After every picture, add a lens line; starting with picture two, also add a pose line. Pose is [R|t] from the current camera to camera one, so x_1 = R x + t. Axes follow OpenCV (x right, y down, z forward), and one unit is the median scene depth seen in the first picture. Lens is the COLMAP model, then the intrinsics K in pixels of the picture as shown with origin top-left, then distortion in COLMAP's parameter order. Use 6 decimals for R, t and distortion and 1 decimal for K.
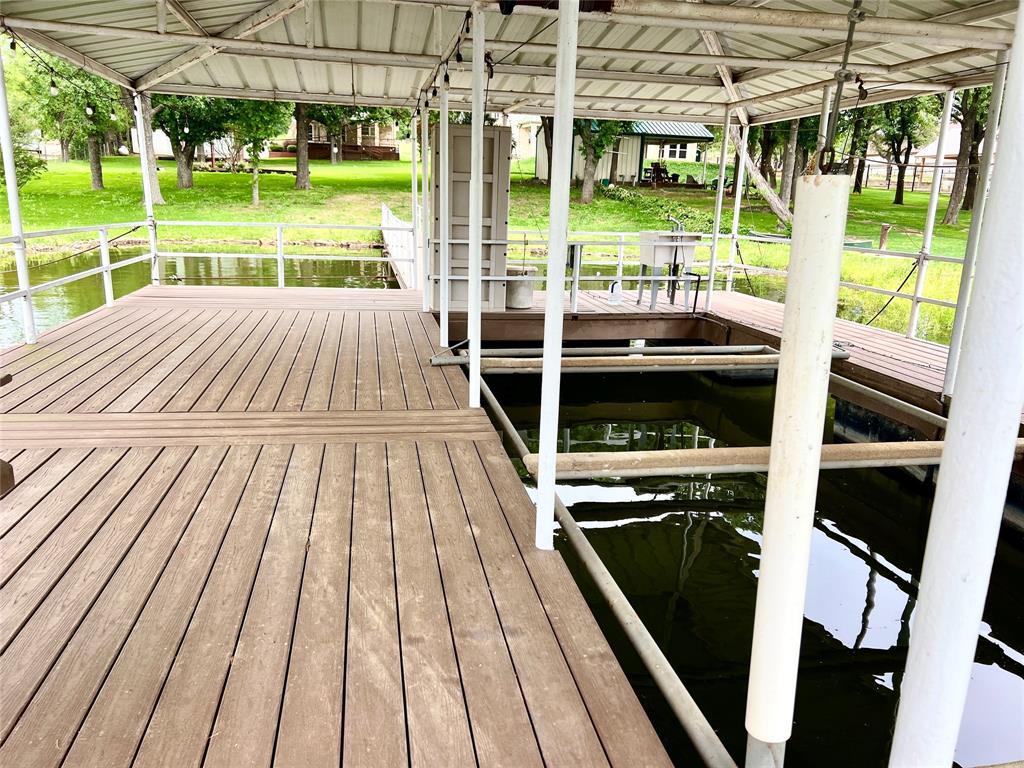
lens RADIAL K [[771.2, 0, 512.0], [0, 771.2, 384.0], [0, 0, 1]] dist [0.034836, -0.115366]
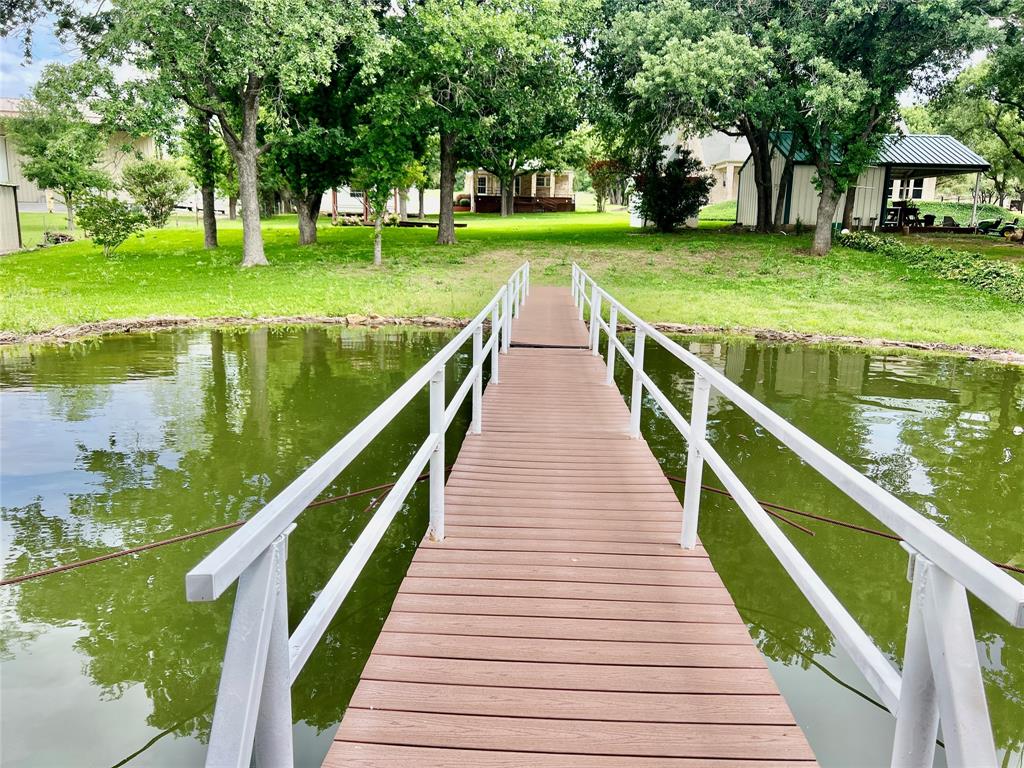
lens RADIAL K [[771.2, 0, 512.0], [0, 771.2, 384.0], [0, 0, 1]] dist [0.034836, -0.115366]
pose [[0.974090, 0.020985, -0.225185, -0.015497], [-0.035725, 0.997462, -0.061583, -0.050163], [0.223322, 0.068032, 0.972368, 0.204690]]
